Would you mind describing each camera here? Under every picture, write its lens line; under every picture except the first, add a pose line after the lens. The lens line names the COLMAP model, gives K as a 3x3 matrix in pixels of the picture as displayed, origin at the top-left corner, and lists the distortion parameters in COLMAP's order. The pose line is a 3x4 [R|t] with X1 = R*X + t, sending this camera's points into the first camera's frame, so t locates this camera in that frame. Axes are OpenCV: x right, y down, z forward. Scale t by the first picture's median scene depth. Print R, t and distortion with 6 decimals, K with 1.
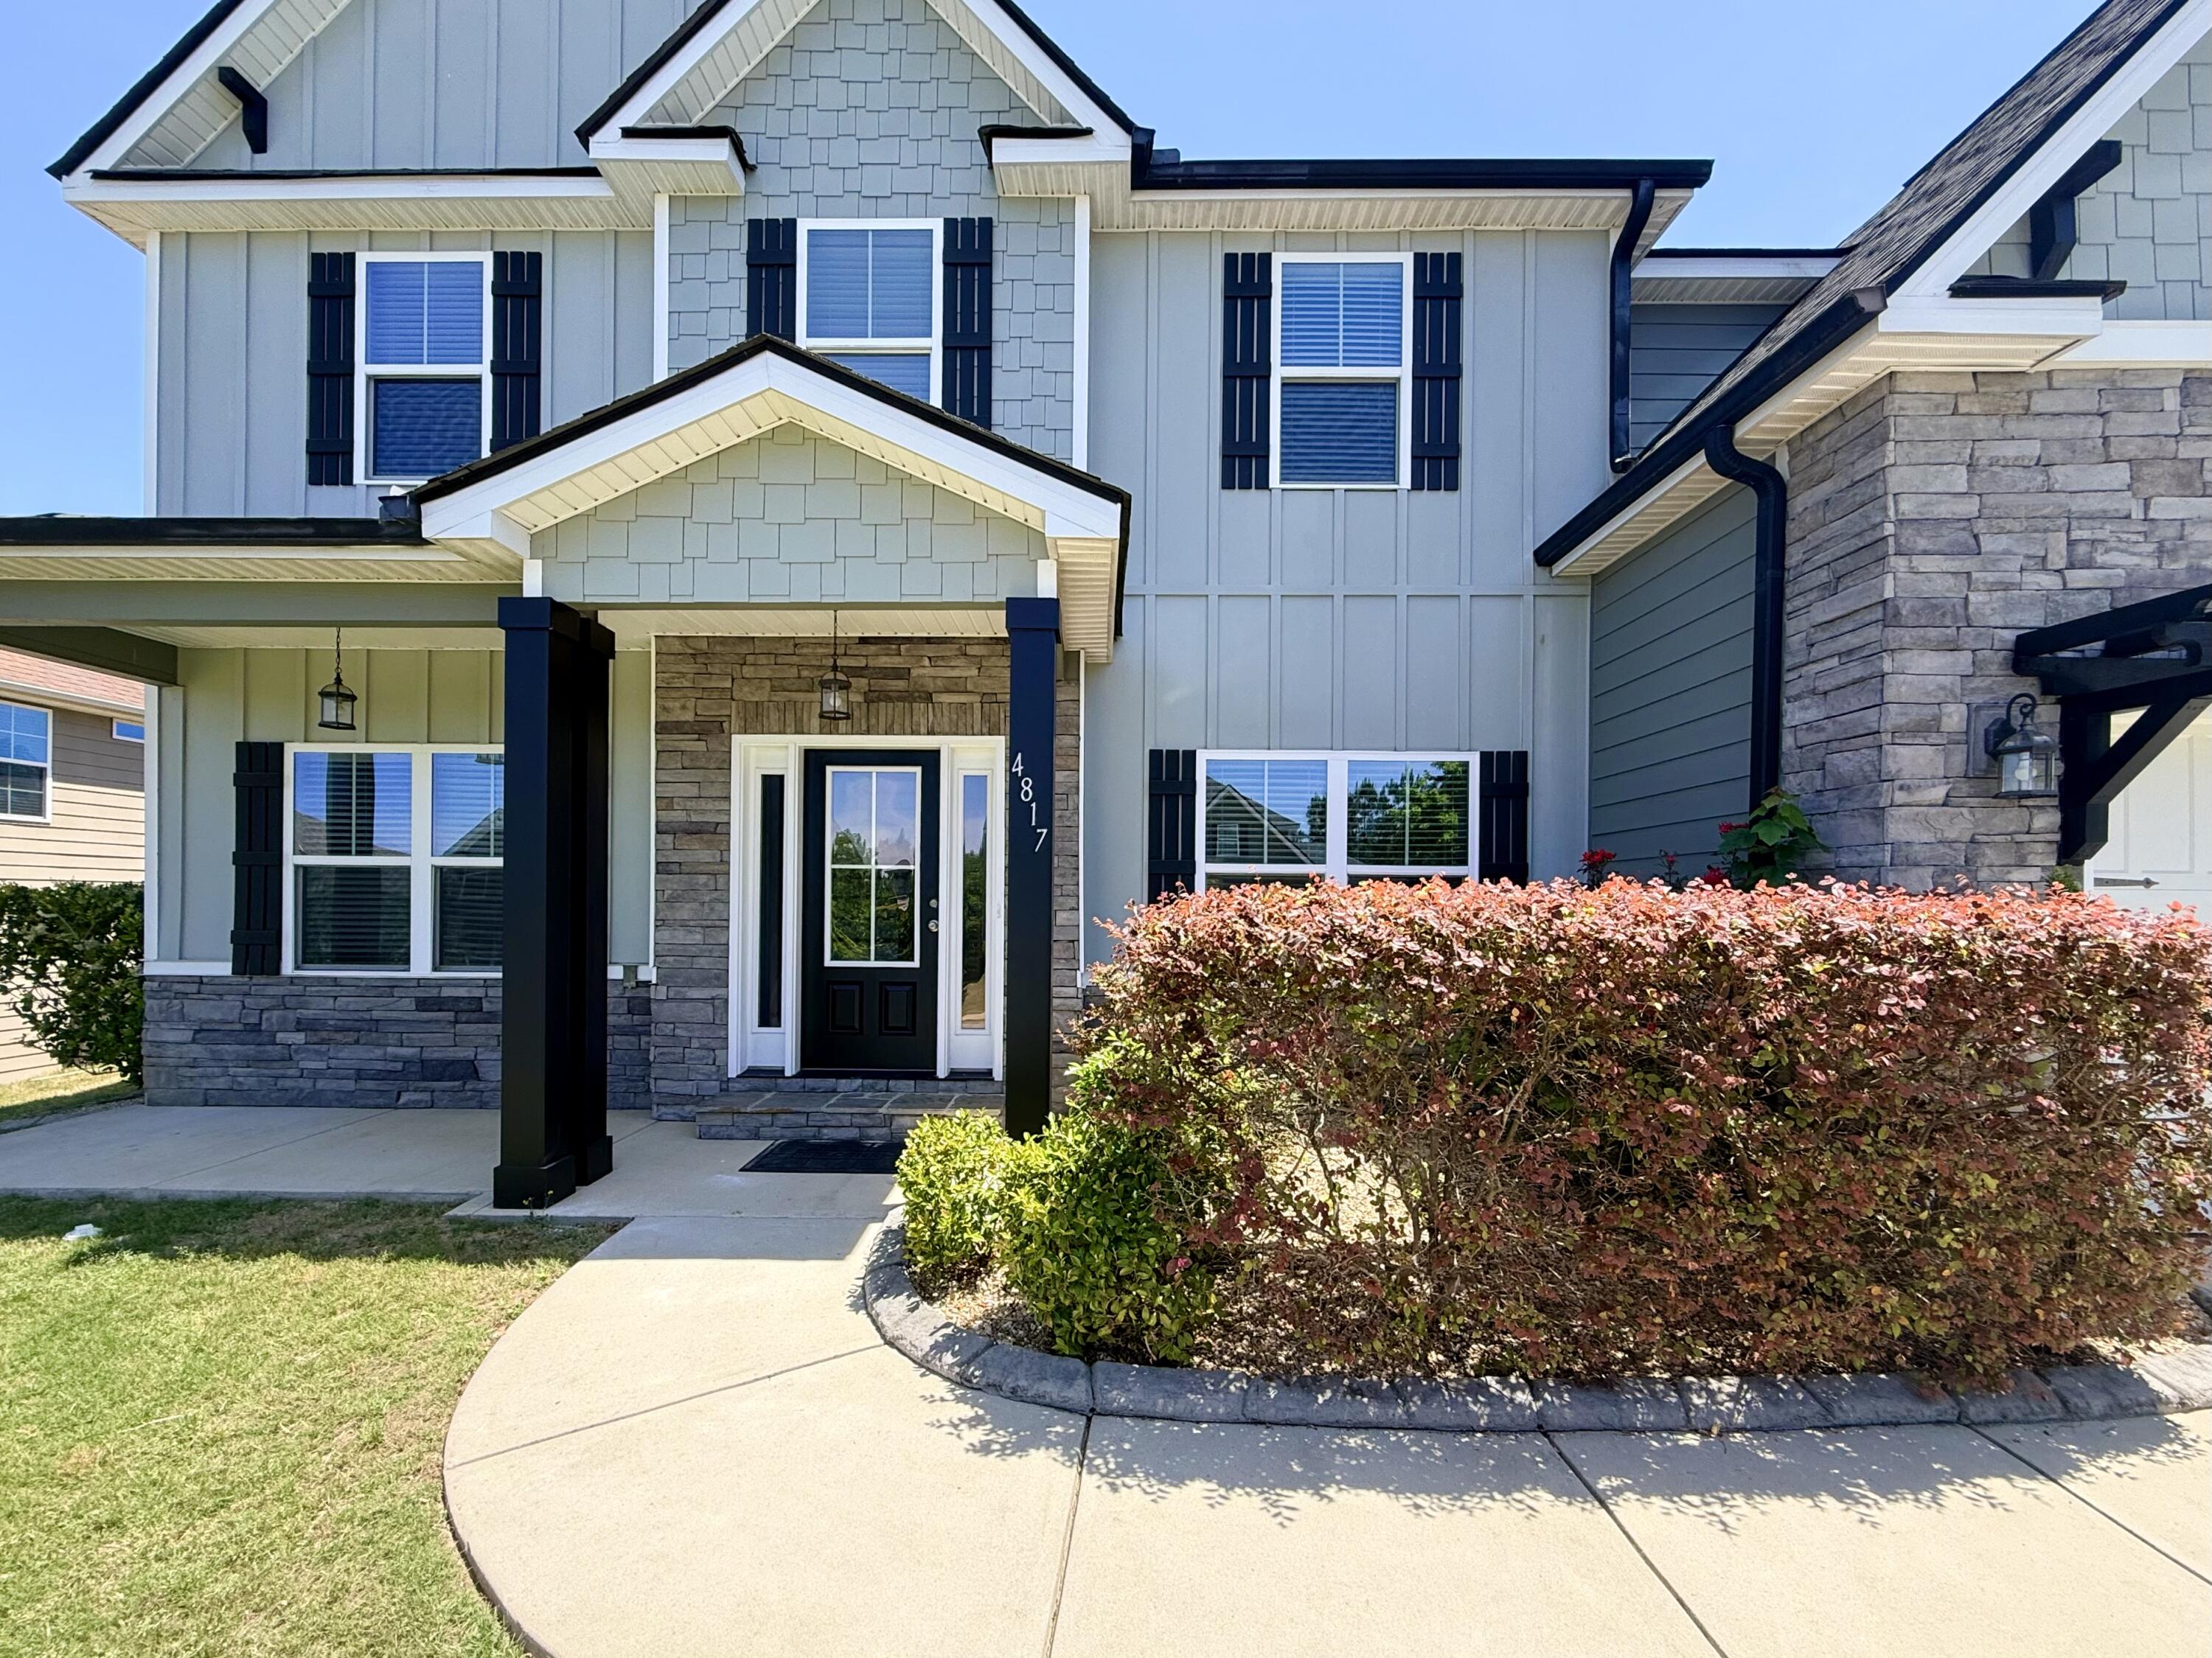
lens RADIAL K [[944.2, 0, 1052.9], [0, 944.2, 918.8], [0, 0, 1]] dist [-0.000439, 0.000289]
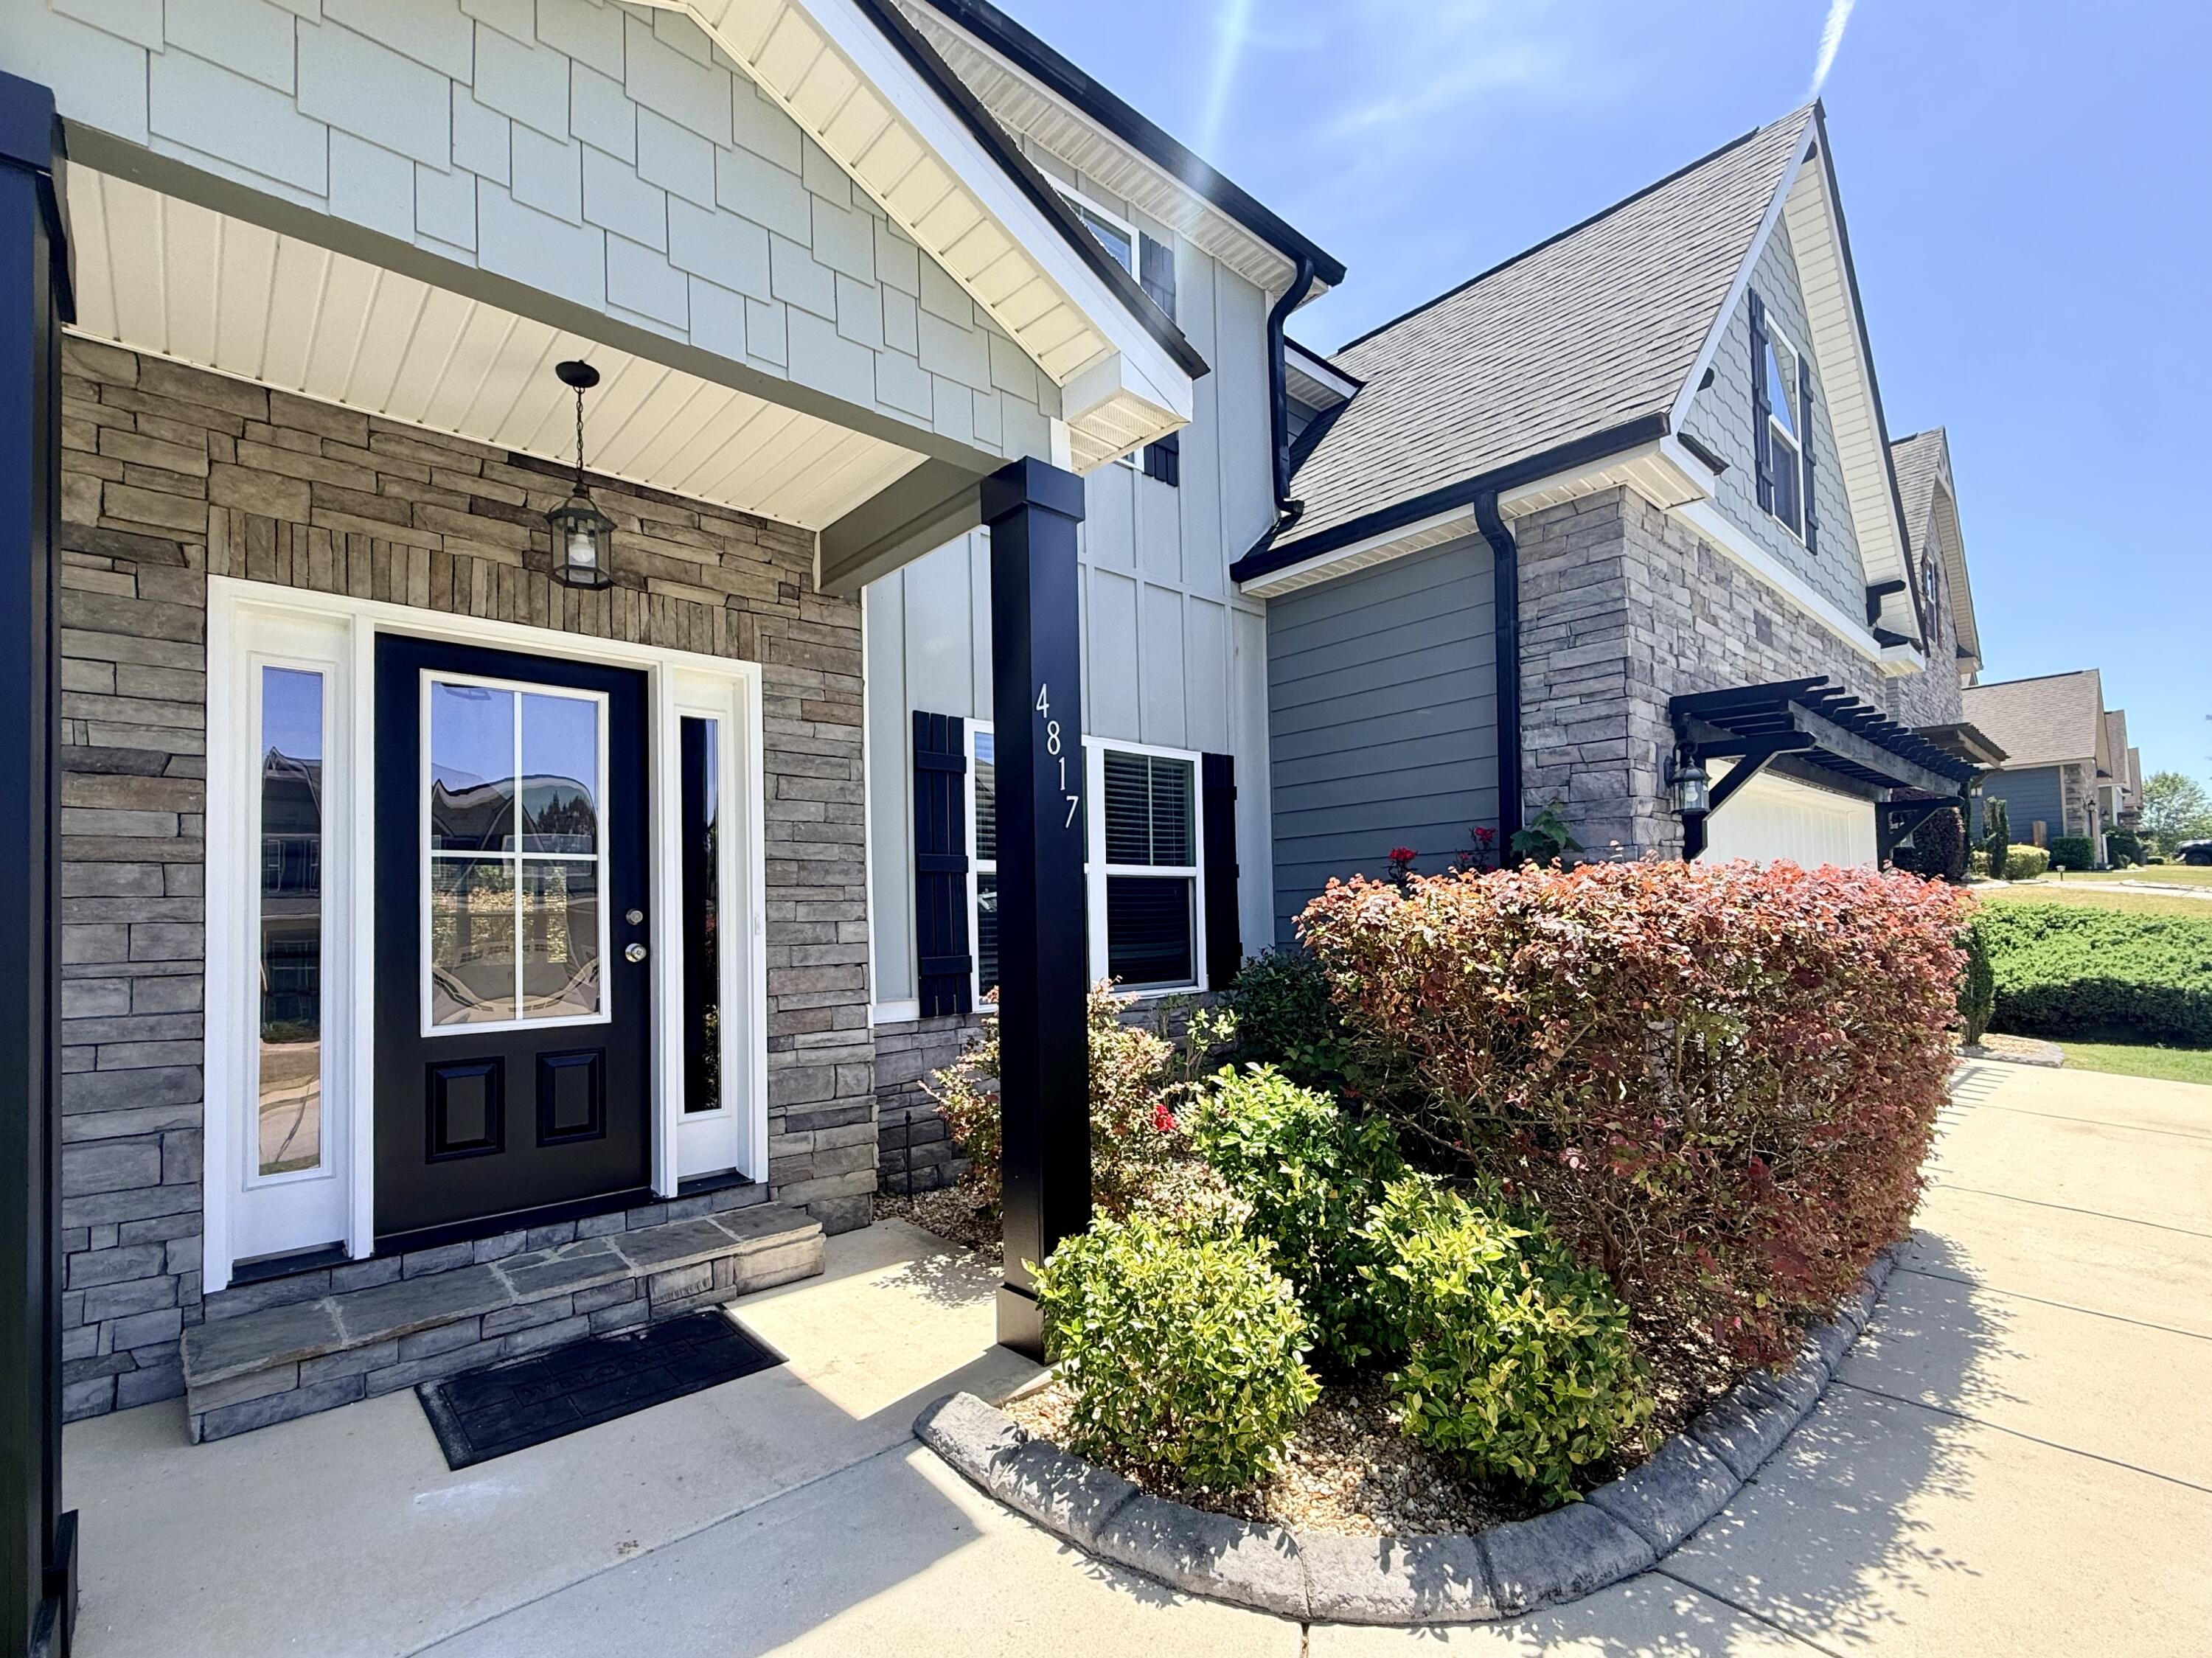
lens RADIAL K [[1007.4, 0, 1077.2], [0, 1007.4, 903.1], [0, 0, 1]] dist [-0.001130, 0.000004]
pose [[0.718778, -0.011561, 0.695143, -0.386548], [0.038968, 0.998960, -0.023679, 0.001950], [-0.694146, 0.044109, 0.718481, 0.335868]]
